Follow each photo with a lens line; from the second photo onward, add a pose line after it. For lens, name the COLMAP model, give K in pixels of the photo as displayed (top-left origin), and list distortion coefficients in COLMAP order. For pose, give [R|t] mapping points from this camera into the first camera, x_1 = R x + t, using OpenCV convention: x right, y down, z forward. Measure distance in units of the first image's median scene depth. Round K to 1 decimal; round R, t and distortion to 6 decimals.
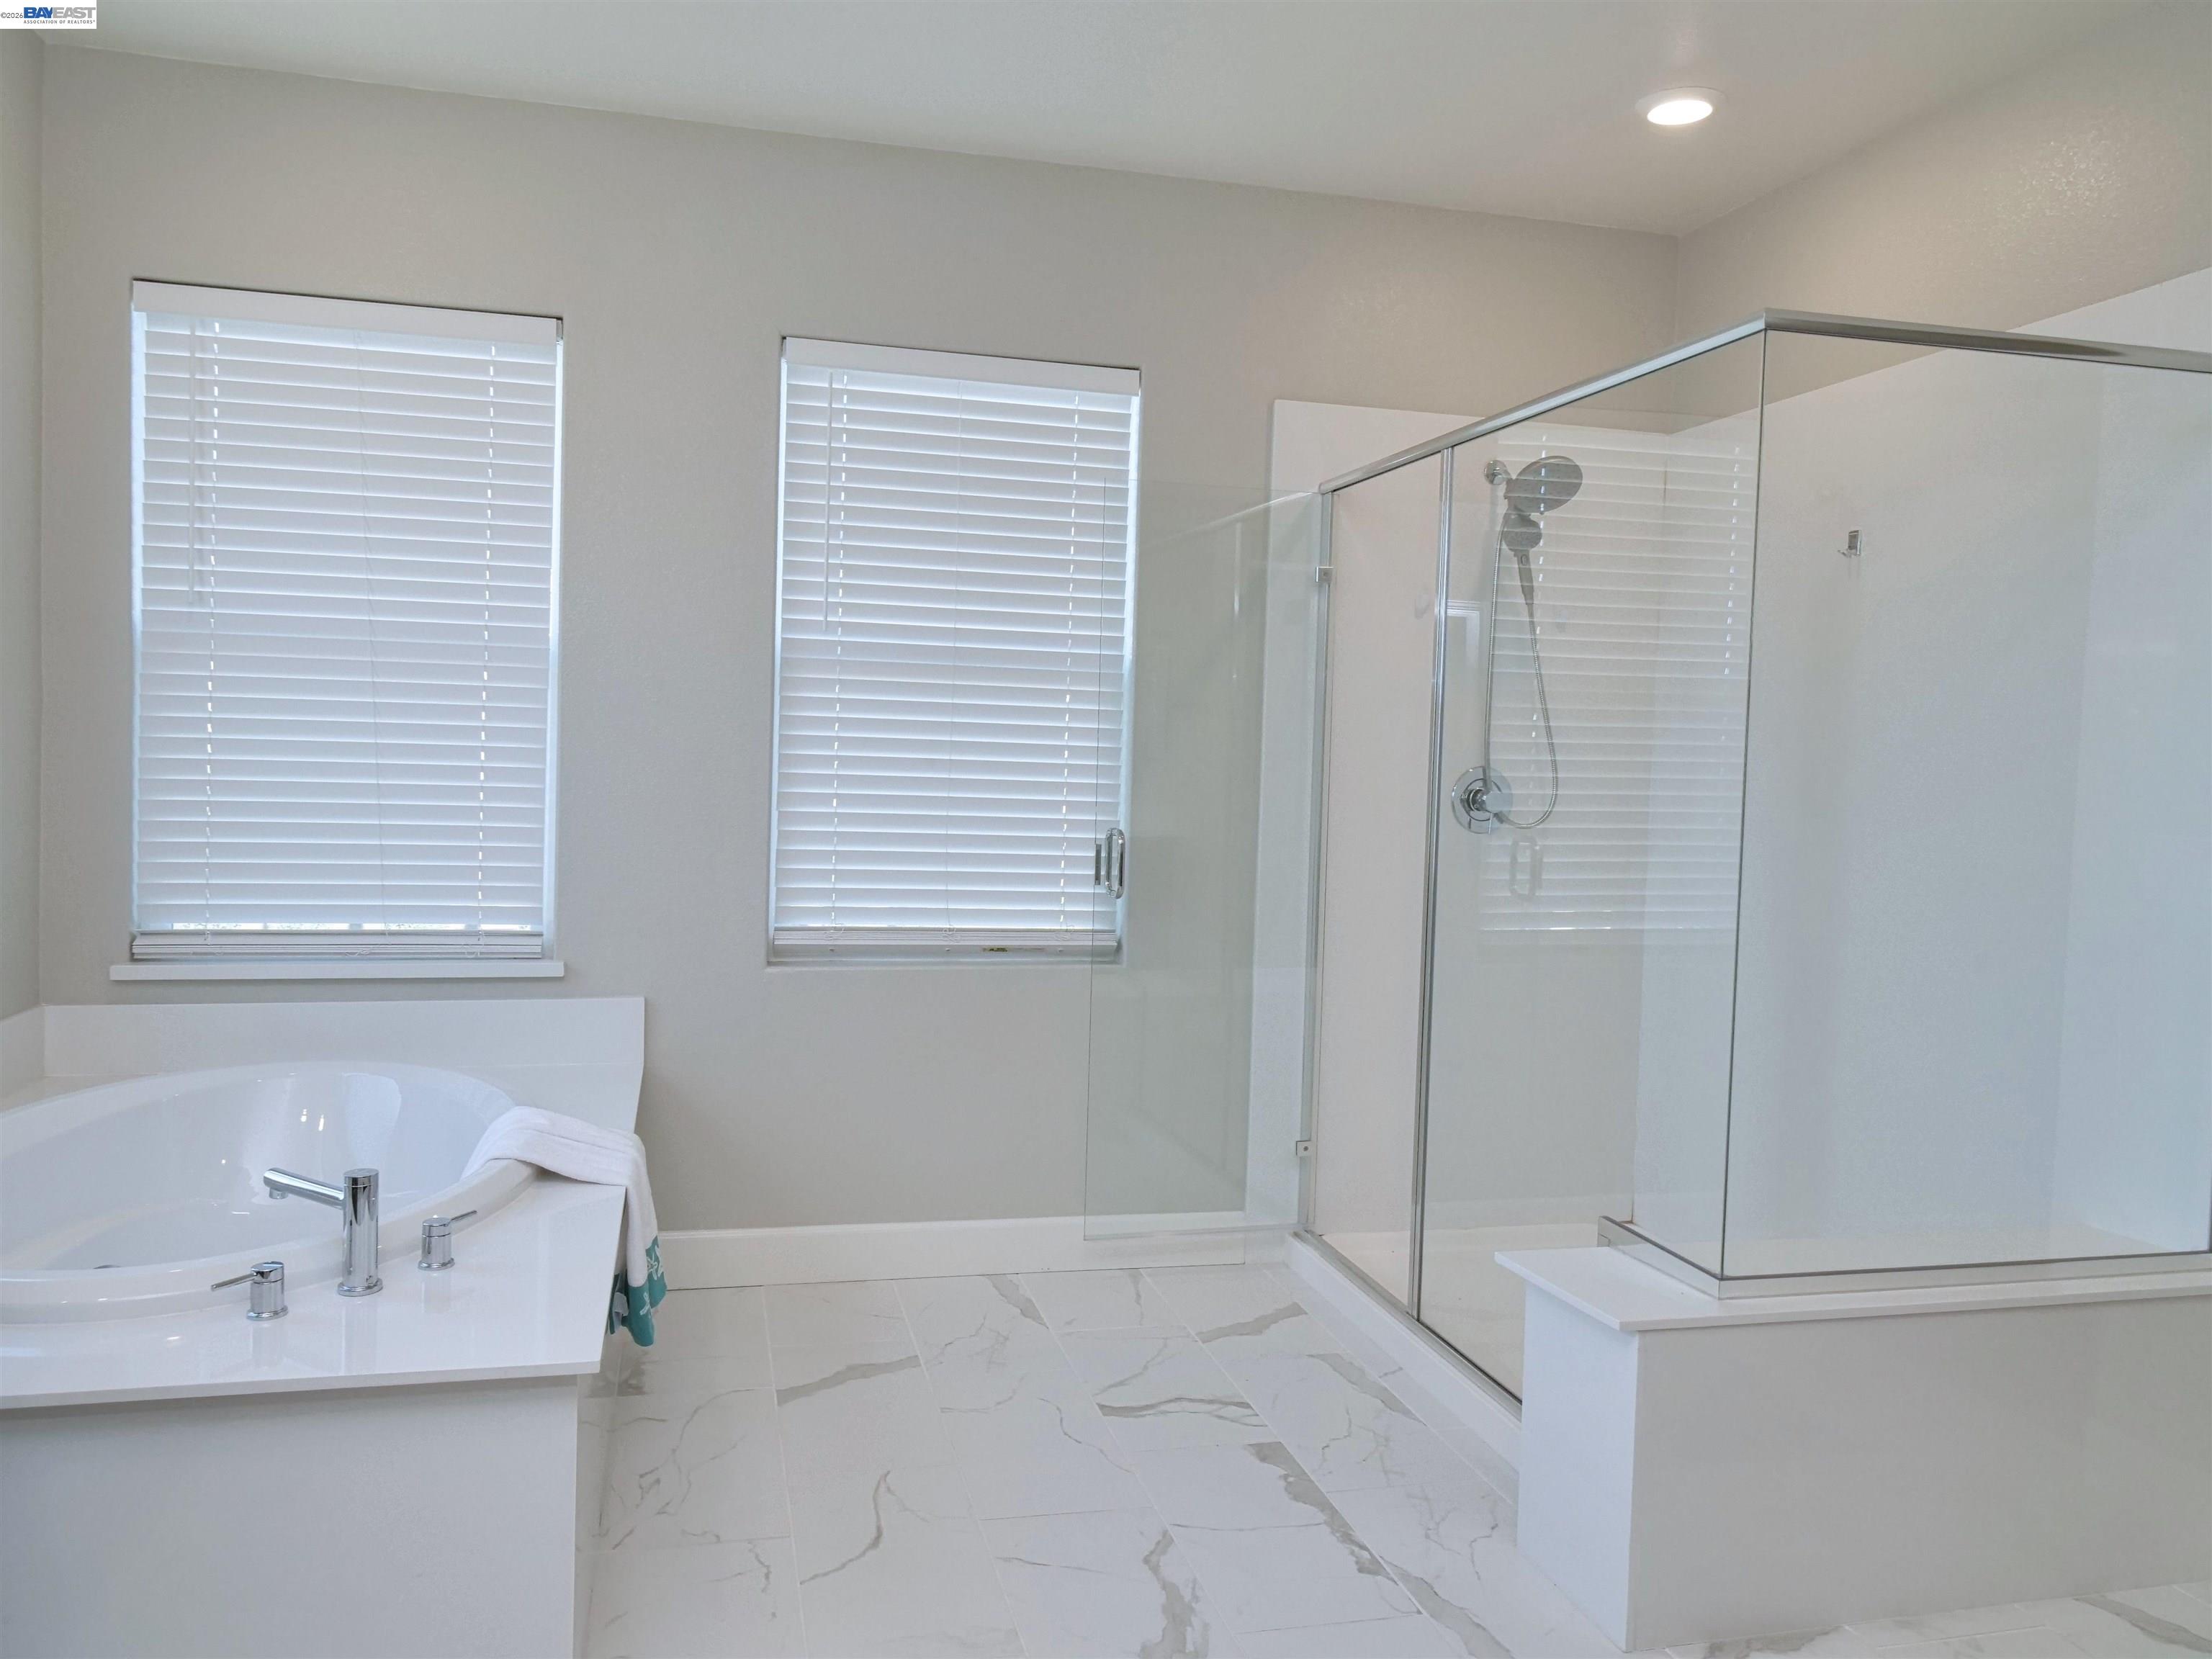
lens RADIAL K [[1547.2, 0, 1084.2], [0, 1547.2, 824.1], [0, 0, 1]] dist [0.004540, -0.001345]
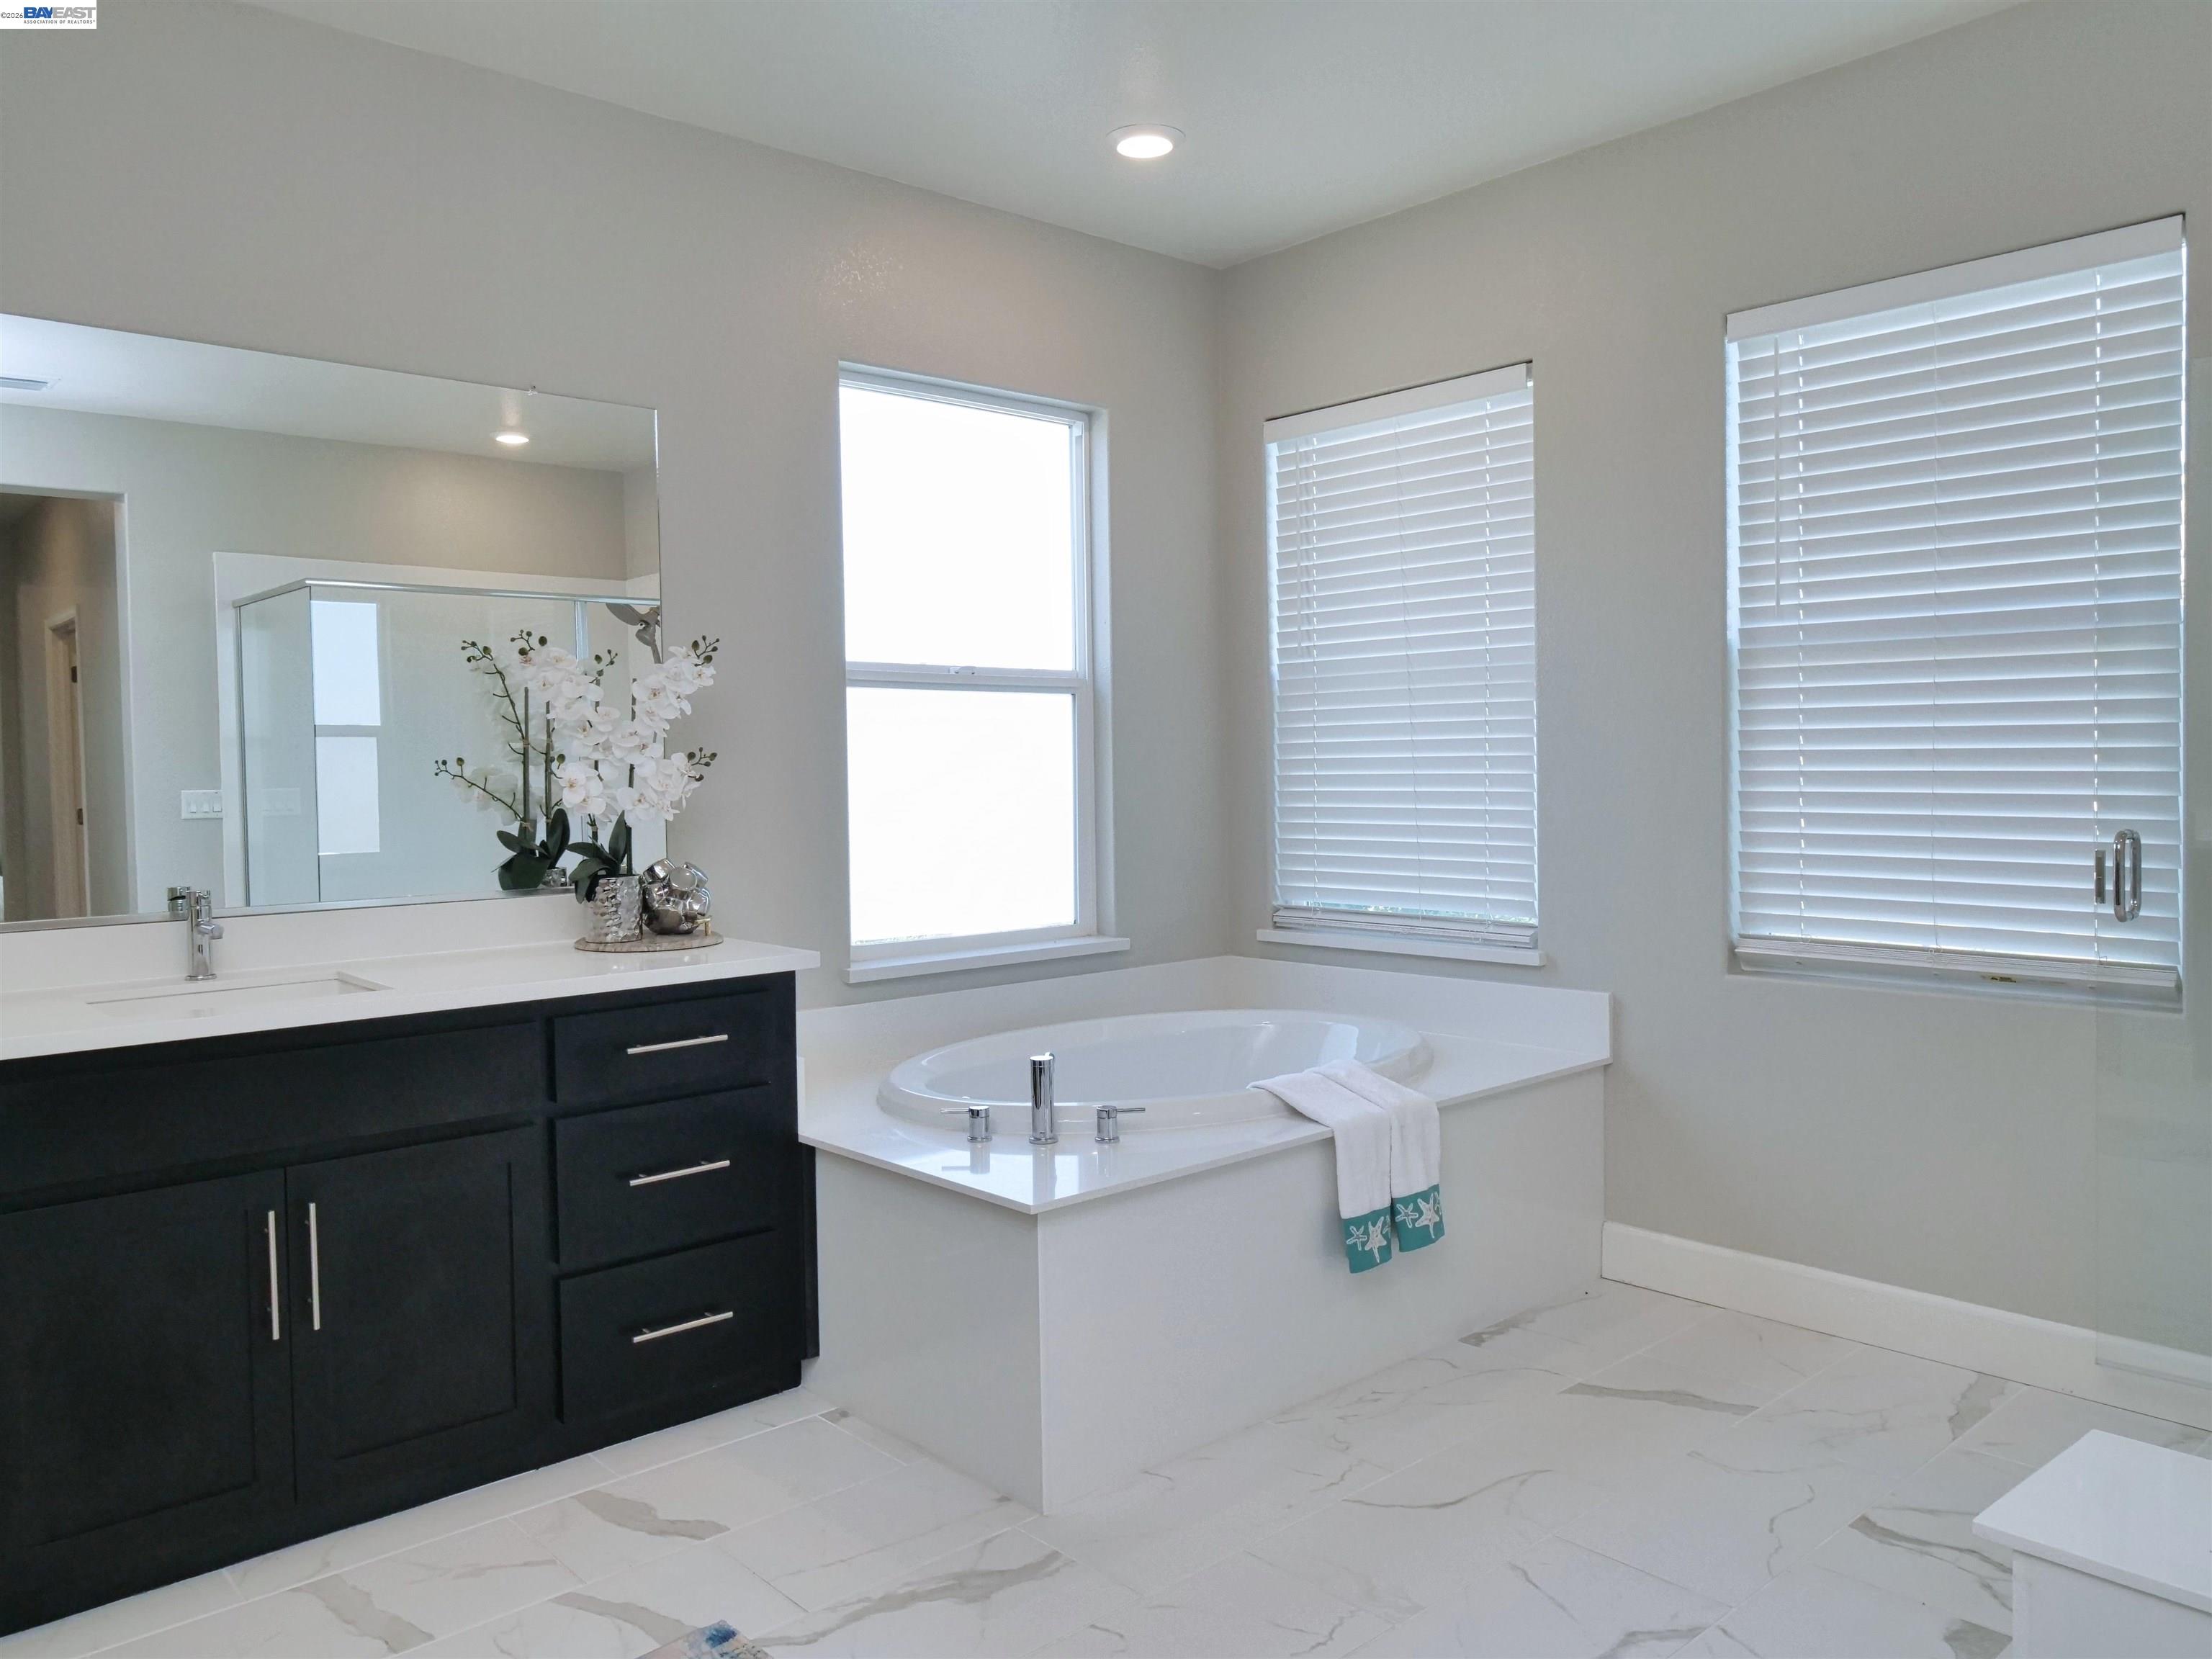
lens RADIAL K [[1547.2, 0, 1086.7], [0, 1547.2, 828.6], [0, 0, 1]] dist [0.004540, -0.001345]
pose [[0.499340, -0.000876, -0.866405, 0.436306], [-0.009582, 0.999933, -0.006533, 0.012465], [0.866353, 0.011564, 0.499299, 0.181924]]
